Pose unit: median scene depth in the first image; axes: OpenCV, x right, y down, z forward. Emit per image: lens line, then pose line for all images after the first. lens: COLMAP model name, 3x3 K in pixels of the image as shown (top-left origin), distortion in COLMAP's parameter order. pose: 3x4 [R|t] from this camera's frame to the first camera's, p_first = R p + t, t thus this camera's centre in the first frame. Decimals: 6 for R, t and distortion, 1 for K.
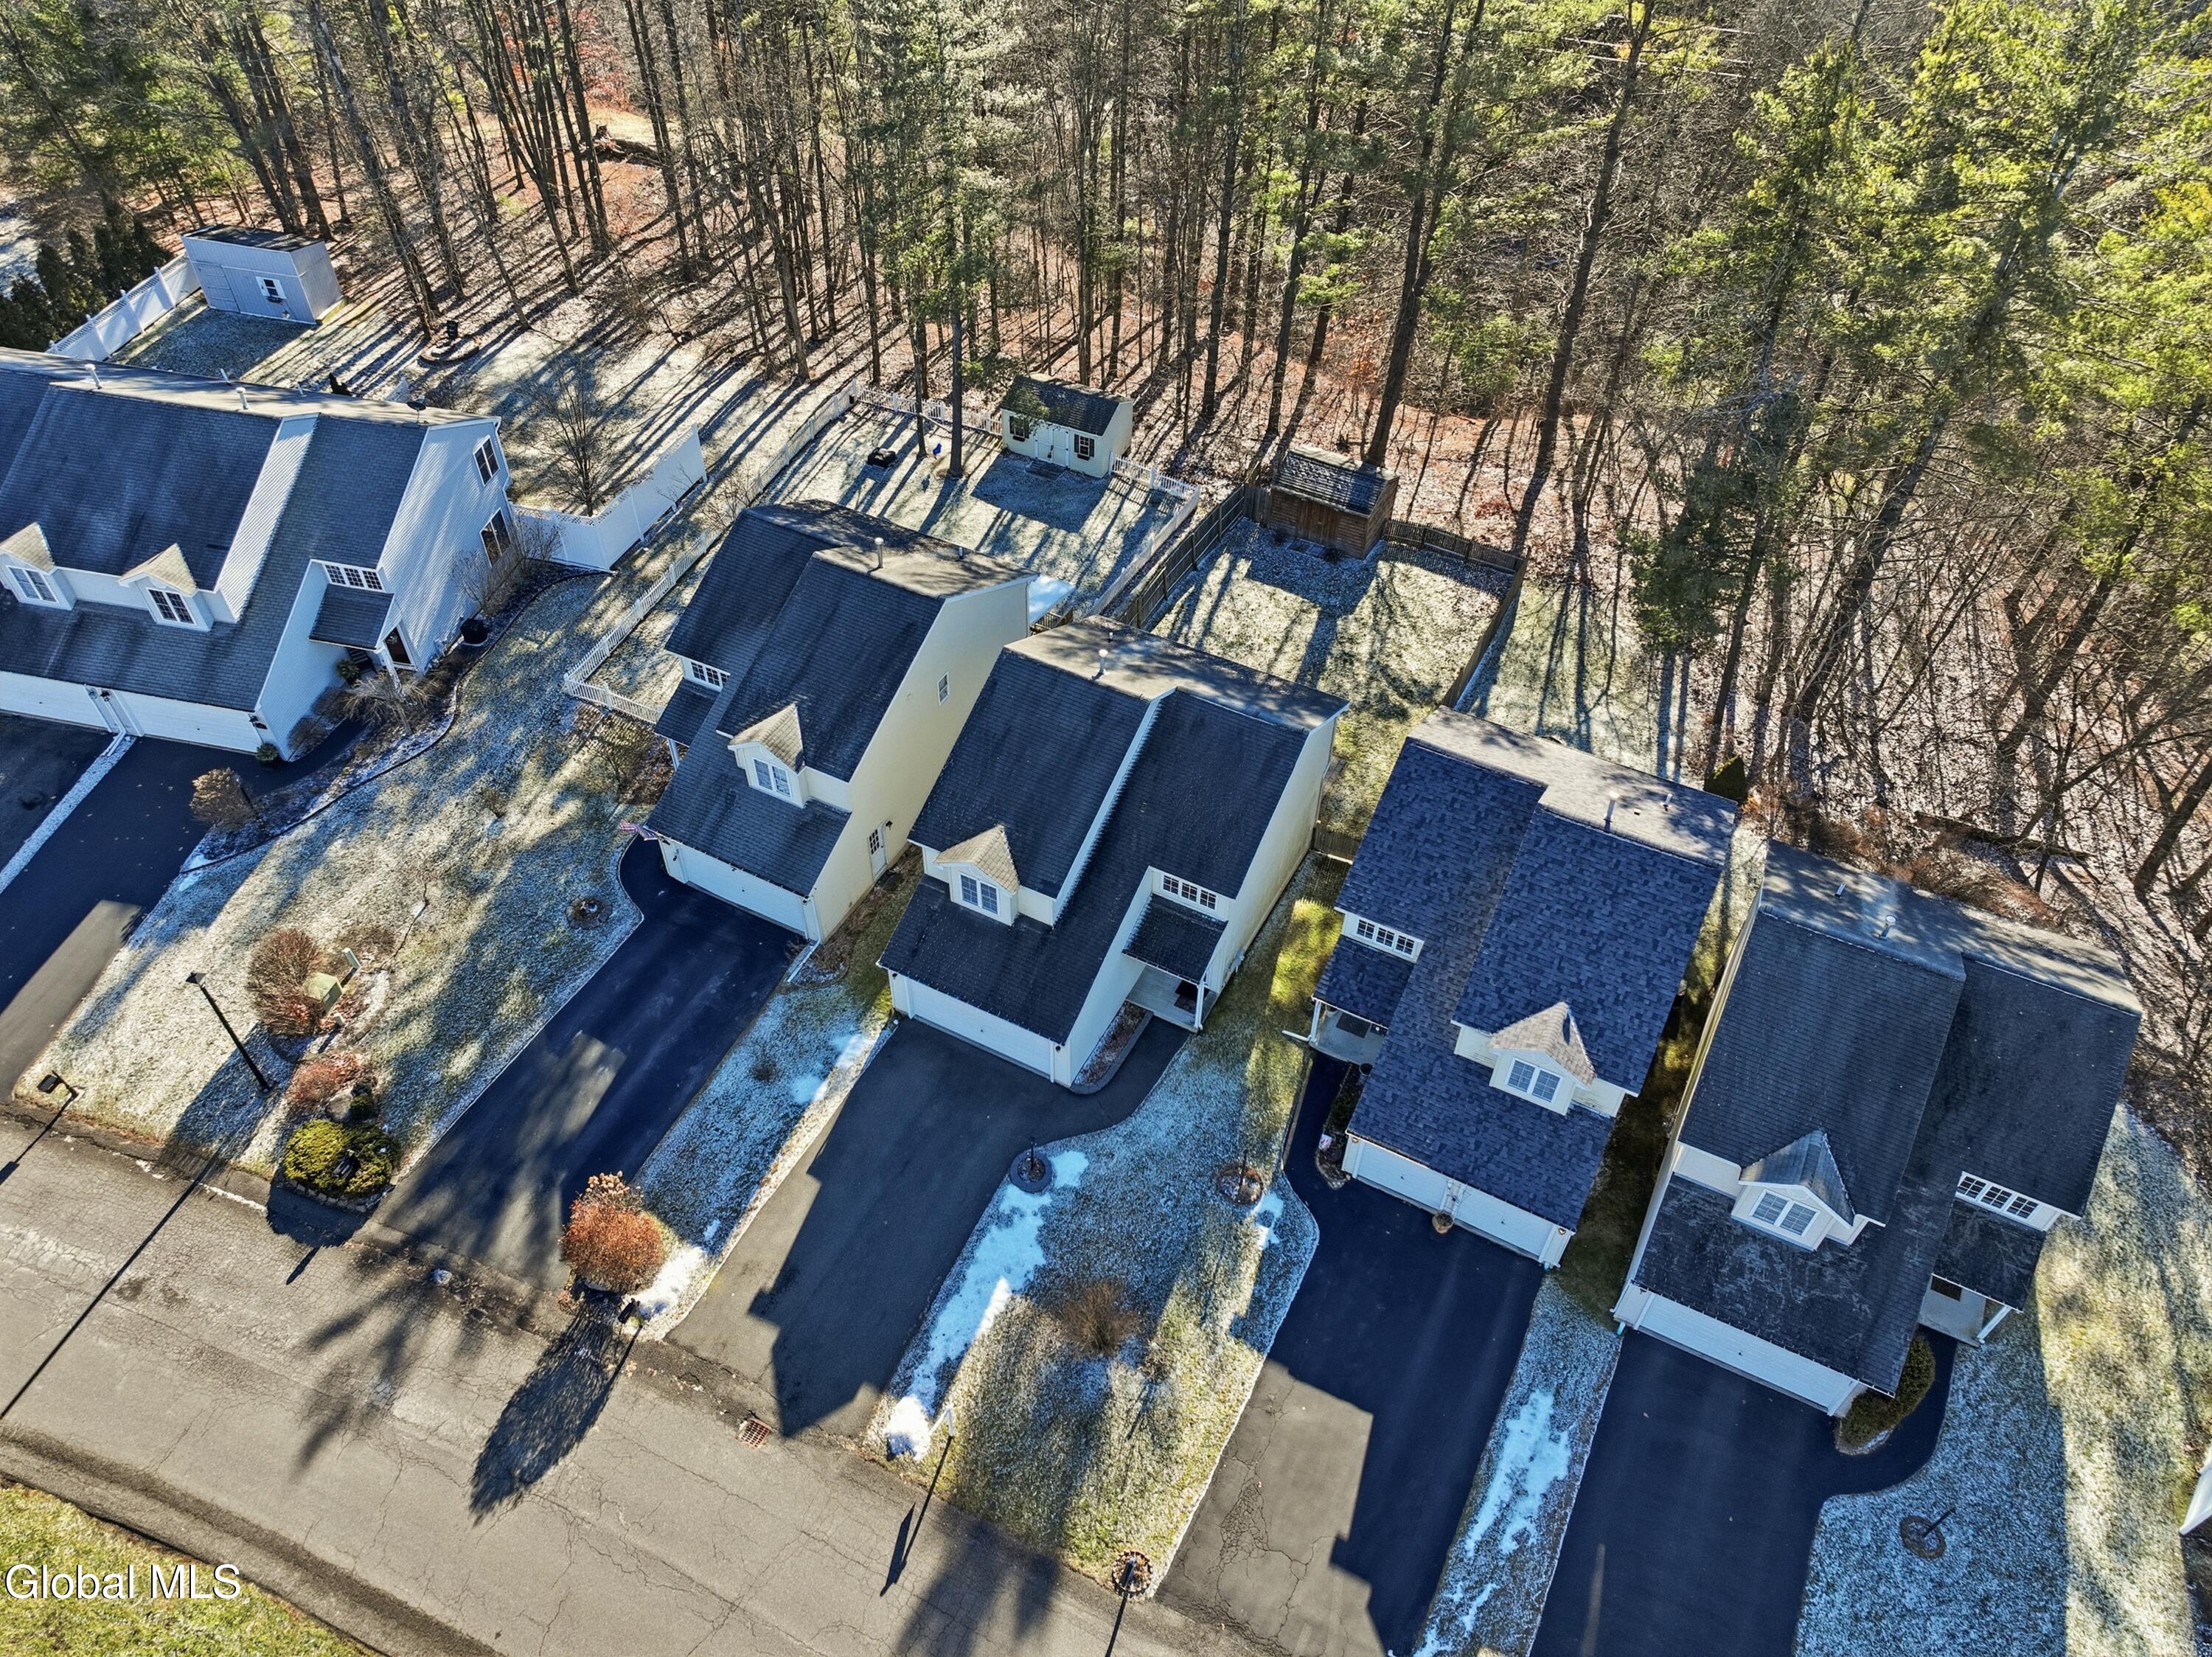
lens RADIAL K [[1560.8, 0, 1109.9], [0, 1560.8, 831.7], [0, 0, 1]] dist [-0.001781, 0.007507]
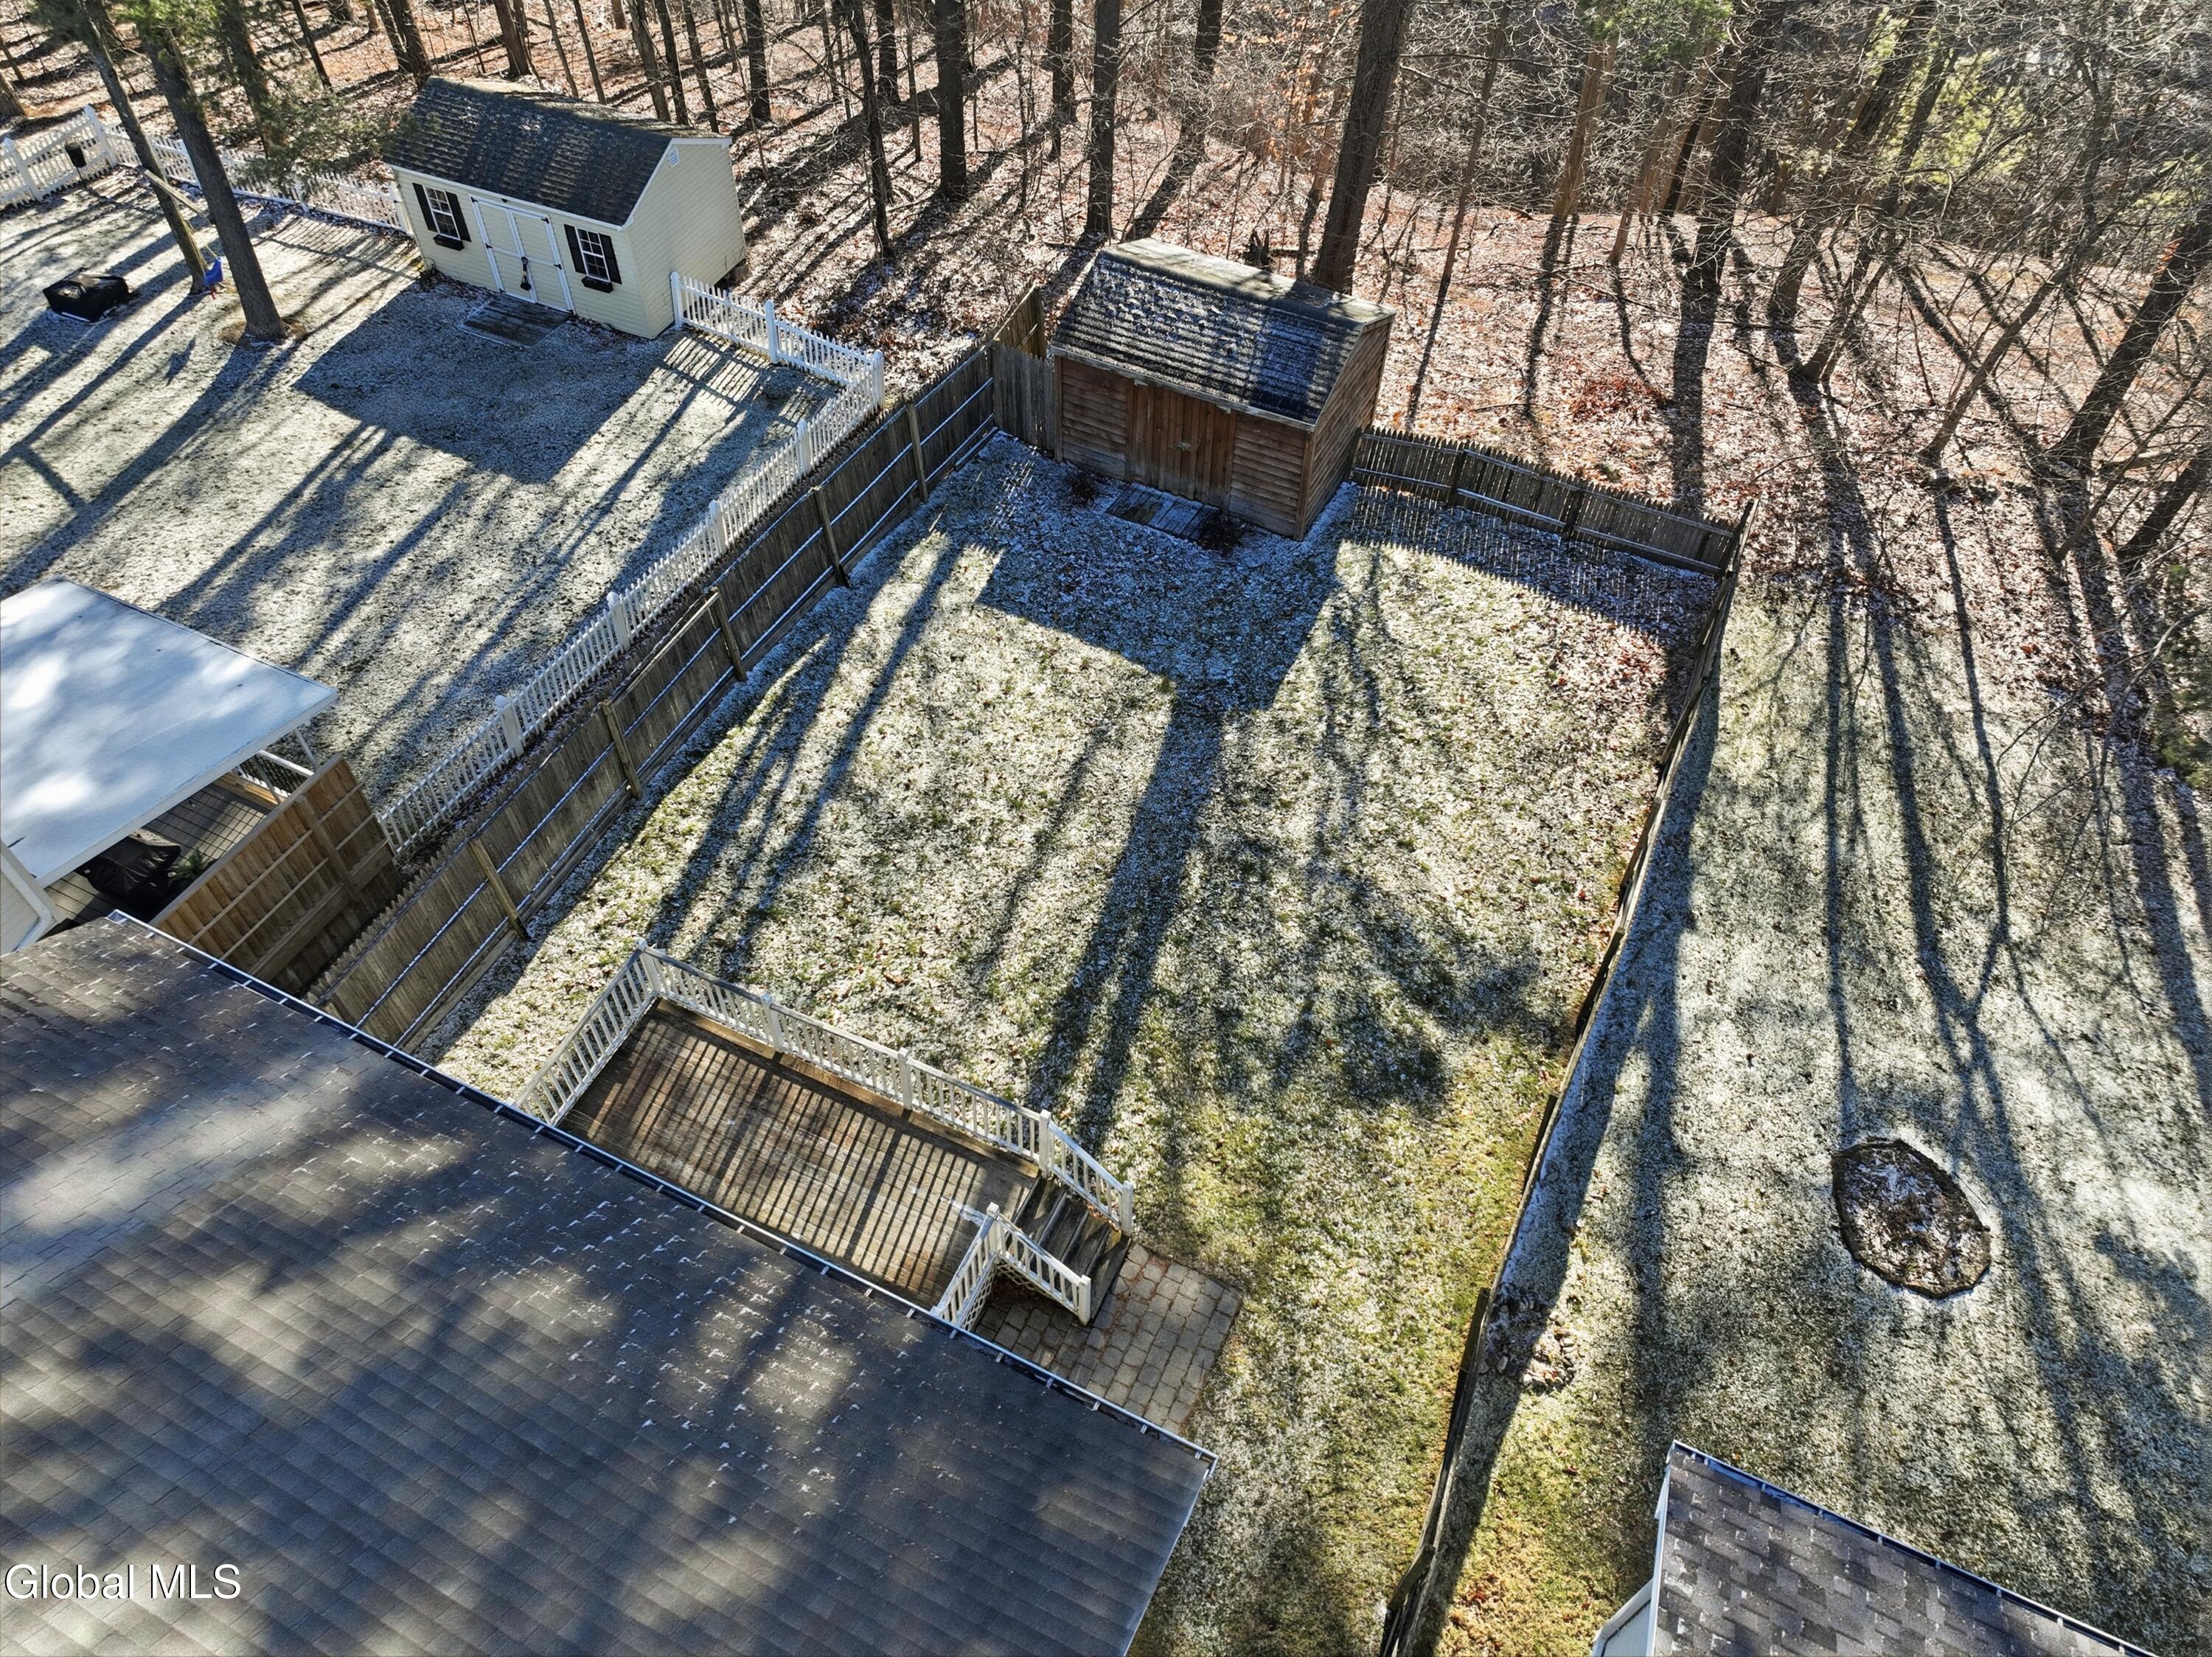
lens RADIAL K [[1560.8, 0, 1095.1], [0, 1560.8, 820.5], [0, 0, 1]] dist [-0.001781, 0.007507]
pose [[0.999651, -0.023304, 0.012459, 0.118187], [0.022466, 0.997721, 0.063617, -0.145966], [-0.013913, -0.063315, 0.997897, 0.685573]]
